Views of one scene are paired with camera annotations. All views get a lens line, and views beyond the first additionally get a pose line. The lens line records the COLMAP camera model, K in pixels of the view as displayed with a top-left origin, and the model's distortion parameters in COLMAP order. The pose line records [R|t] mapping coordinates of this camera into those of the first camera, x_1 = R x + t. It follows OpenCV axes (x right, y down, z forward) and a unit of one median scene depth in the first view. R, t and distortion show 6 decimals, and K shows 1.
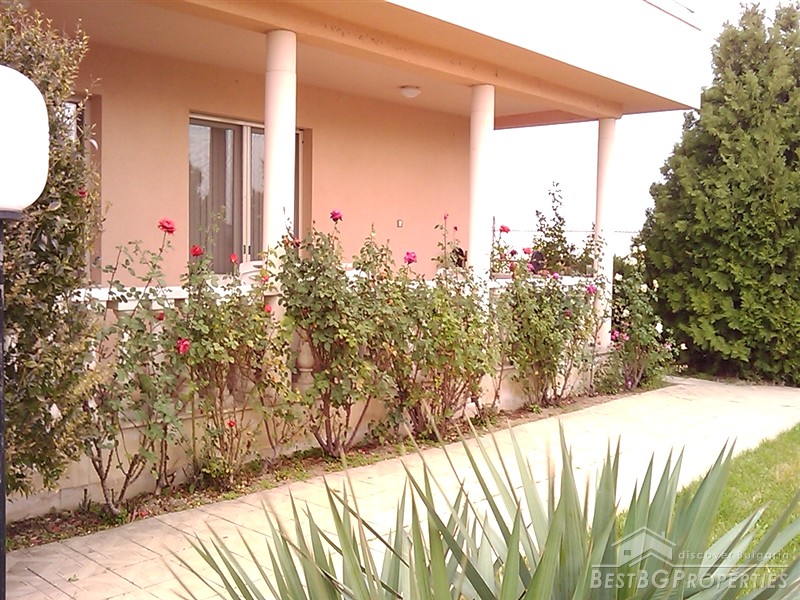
lens RADIAL K [[844.3, 0, 421.9], [0, 844.3, 301.5], [0, 0, 1]] dist [-0.032491, -0.033010]
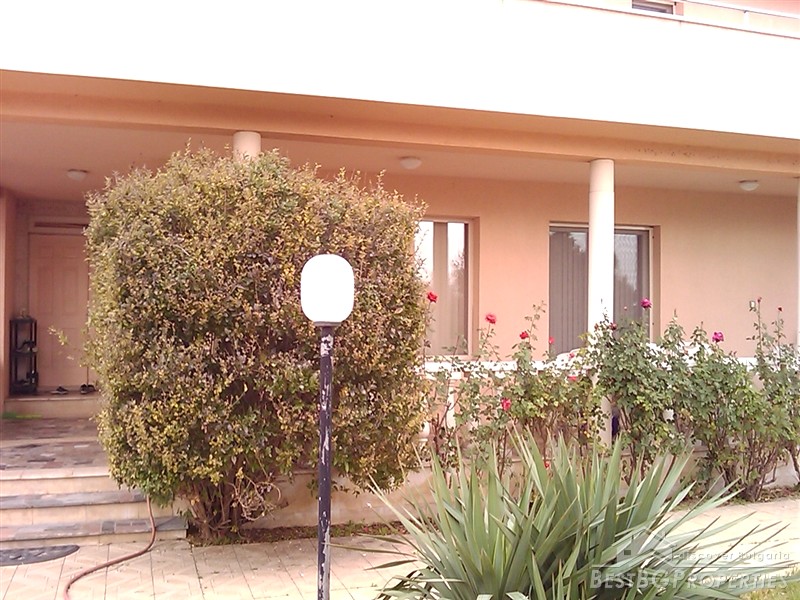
lens RADIAL K [[838.1, 0, 415.7], [0, 838.1, 298.3], [0, 0, 1]] dist [-0.017432, -0.065457]
pose [[0.869475, -0.036391, -0.492635, 0.227007], [-0.012098, 0.995415, -0.094884, 0.010354], [0.493829, 0.088459, 0.865048, -0.233931]]
